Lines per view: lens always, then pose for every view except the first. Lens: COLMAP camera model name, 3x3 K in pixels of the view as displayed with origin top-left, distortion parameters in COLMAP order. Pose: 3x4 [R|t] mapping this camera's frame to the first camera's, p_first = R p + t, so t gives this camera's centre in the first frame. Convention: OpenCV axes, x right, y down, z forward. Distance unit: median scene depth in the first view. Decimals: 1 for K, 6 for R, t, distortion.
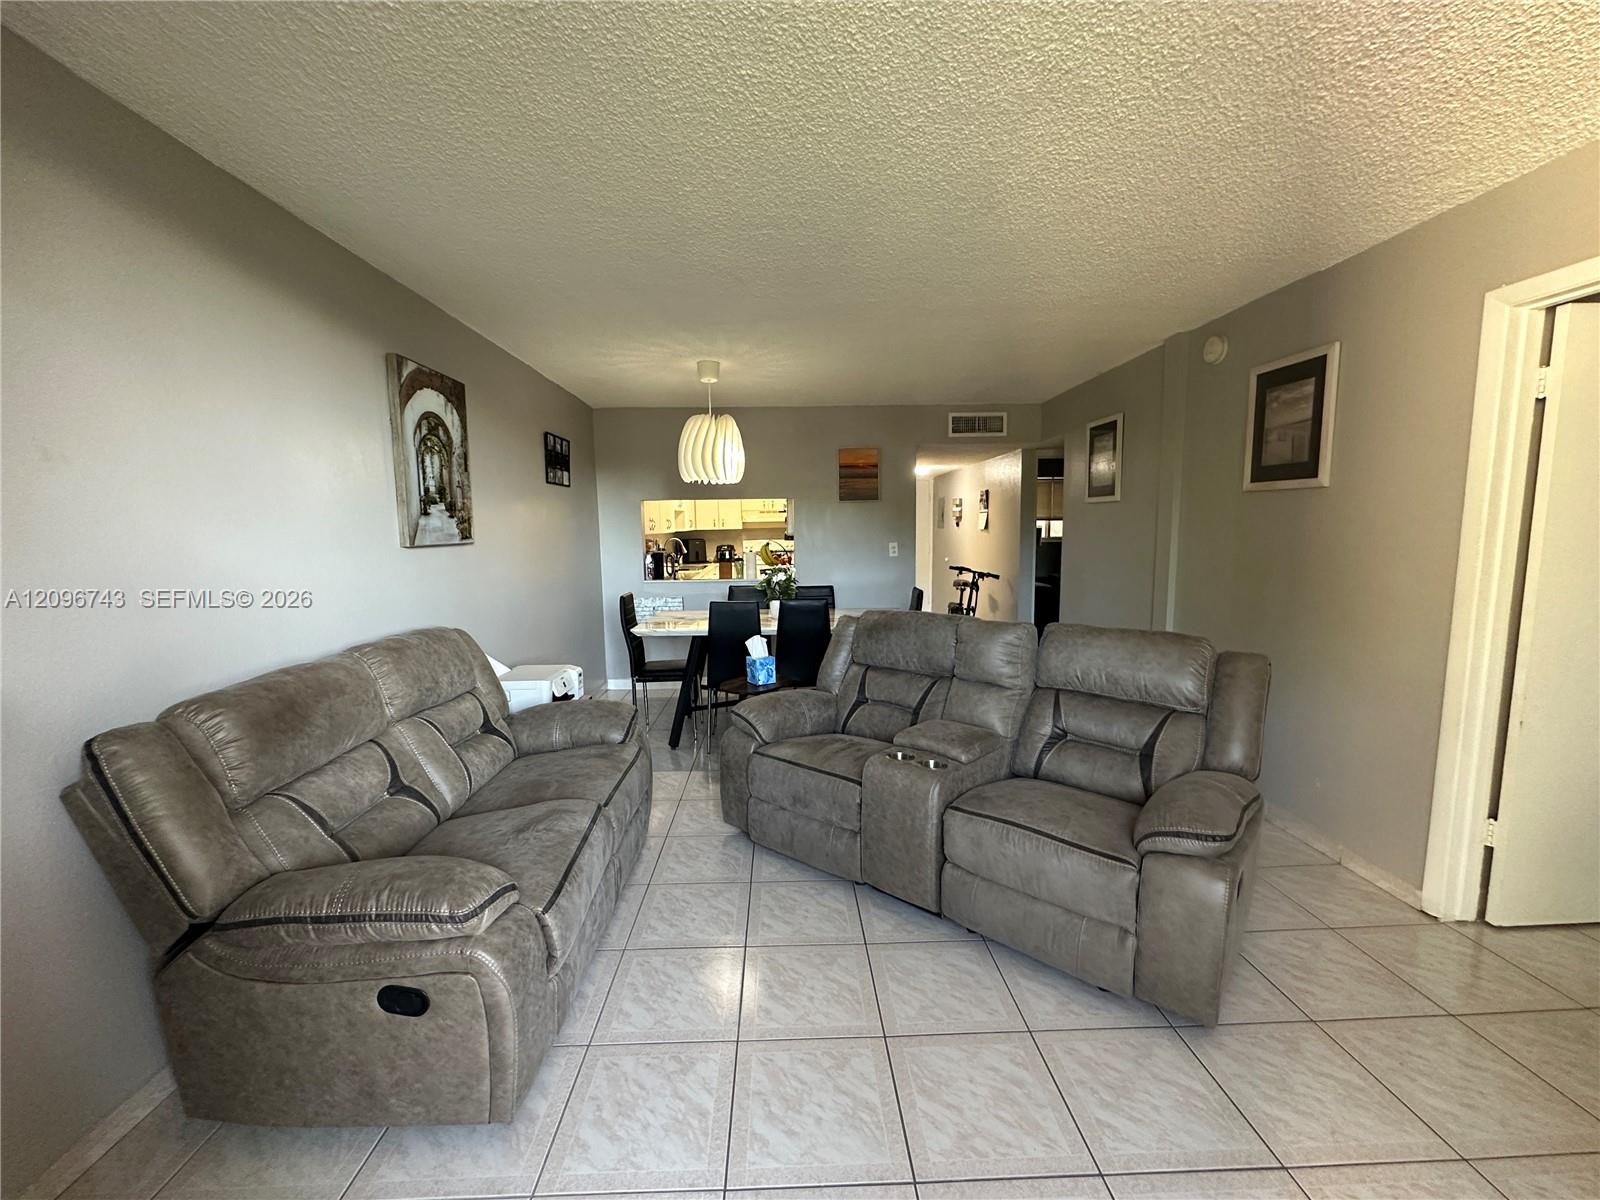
lens RADIAL K [[642.0, 0, 801.0], [0, 642.0, 600.1], [0, 0, 1]] dist [-0.006711, 0.001186]
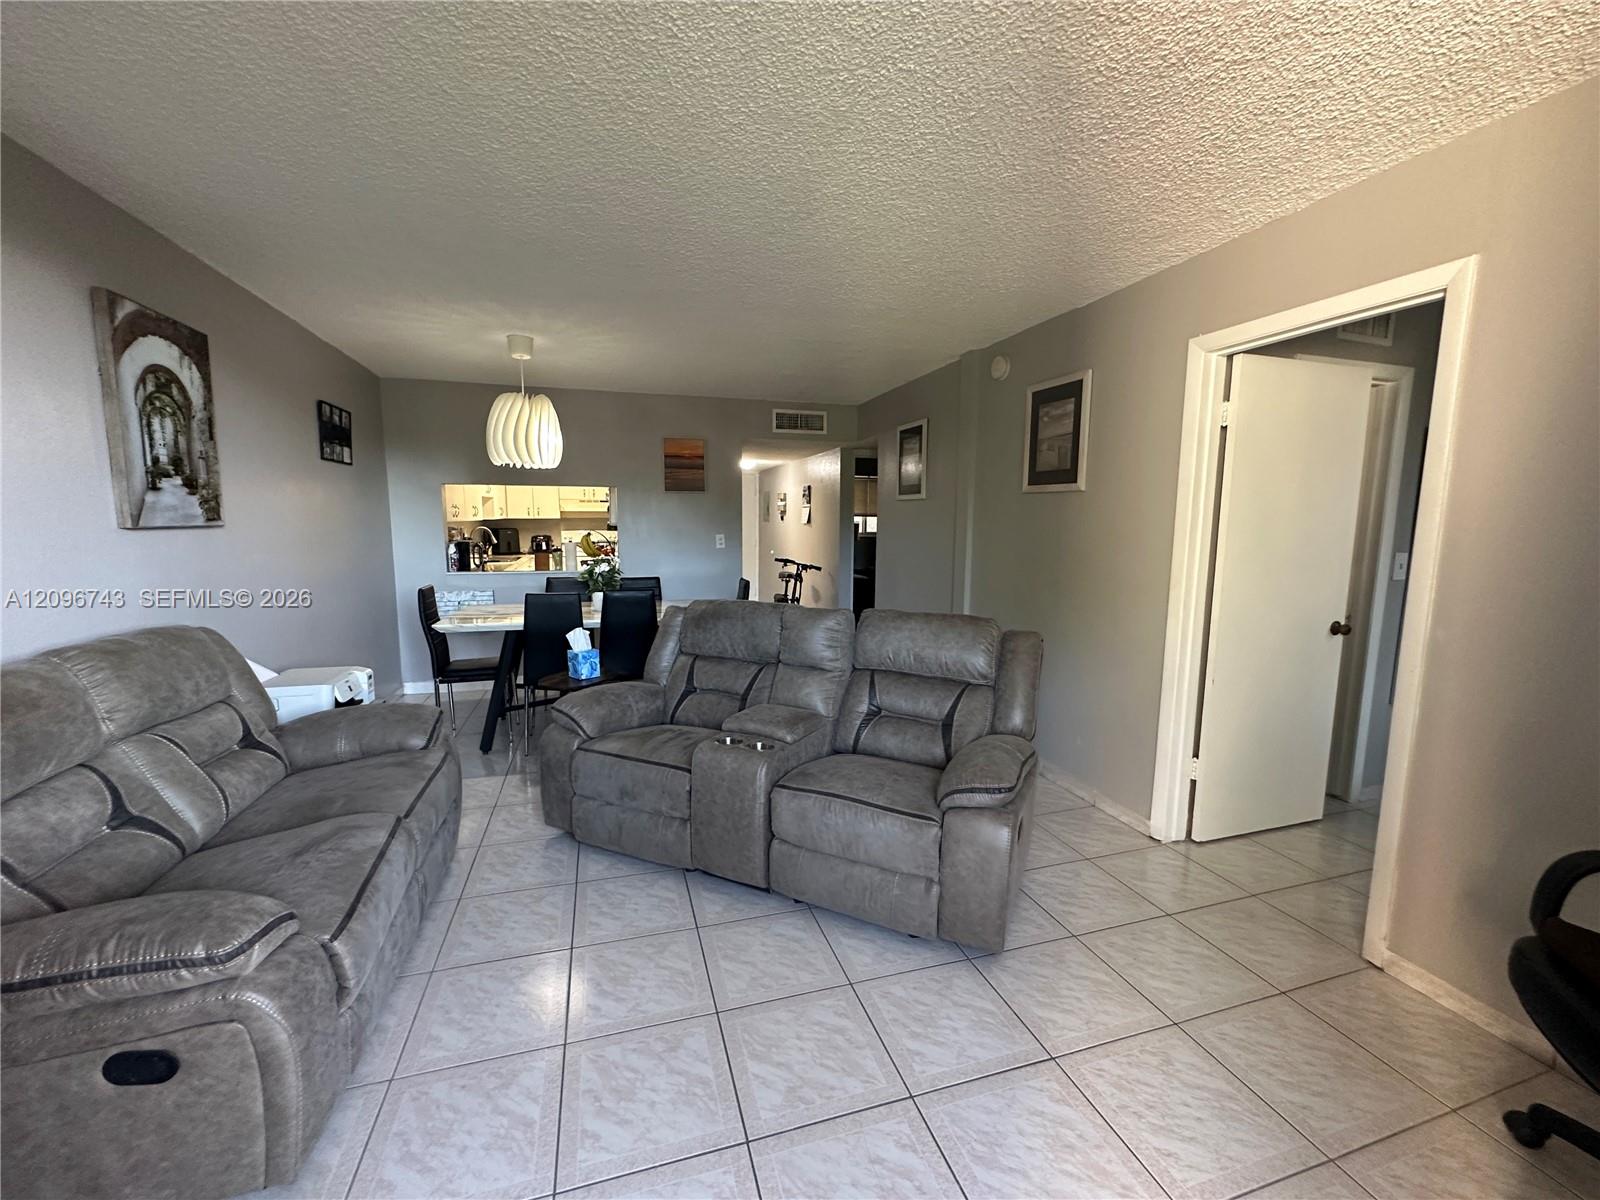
lens RADIAL K [[642.0, 0, 800.5], [0, 642.0, 600.8], [0, 0, 1]] dist [-0.006711, 0.001186]
pose [[0.964788, -0.012272, 0.262743, -0.001365], [0.009501, 0.999885, 0.011815, 0.009391], [-0.262858, -0.008902, 0.964794, -0.015605]]
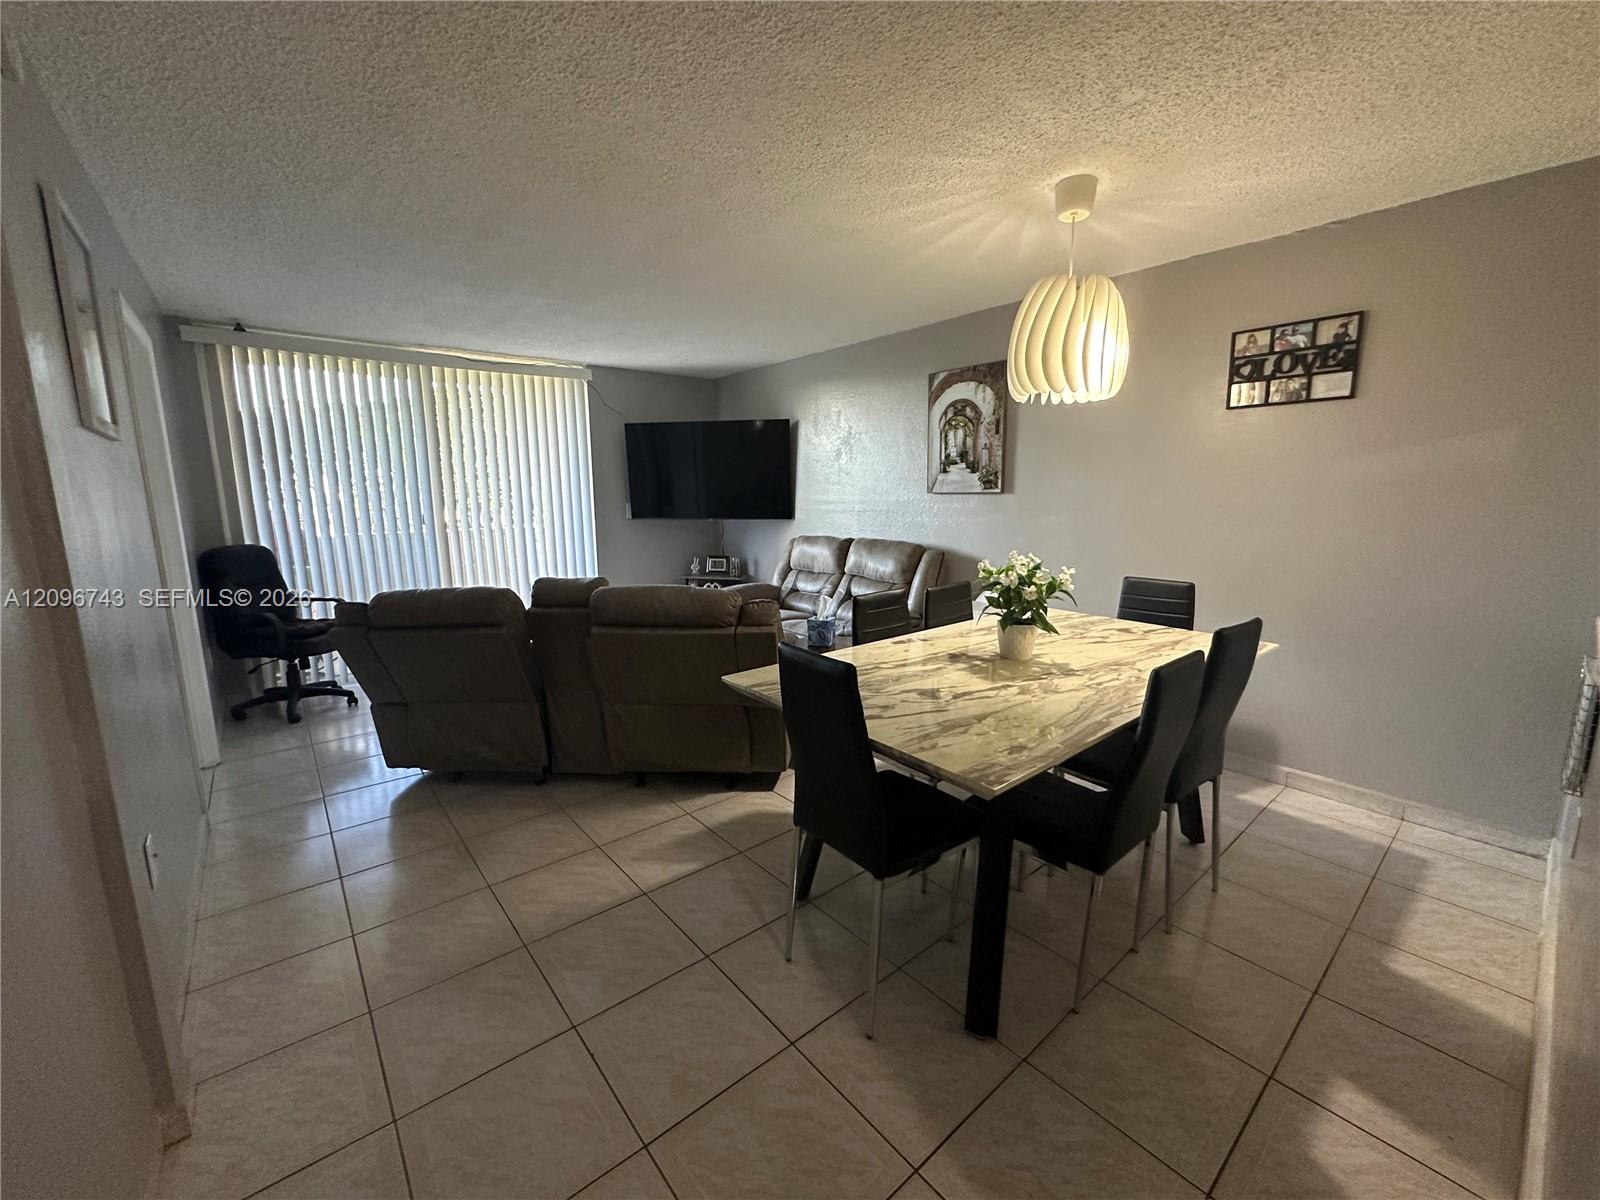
lens RADIAL K [[642.0, 0, 798.0], [0, 642.0, 599.2], [0, 0, 1]] dist [-0.006711, 0.001186]
pose [[-0.788245, 0.128926, -0.601705, 0.771874], [-0.046137, 0.962672, 0.266709, -0.280797], [0.613630, 0.237993, -0.752873, 2.409563]]
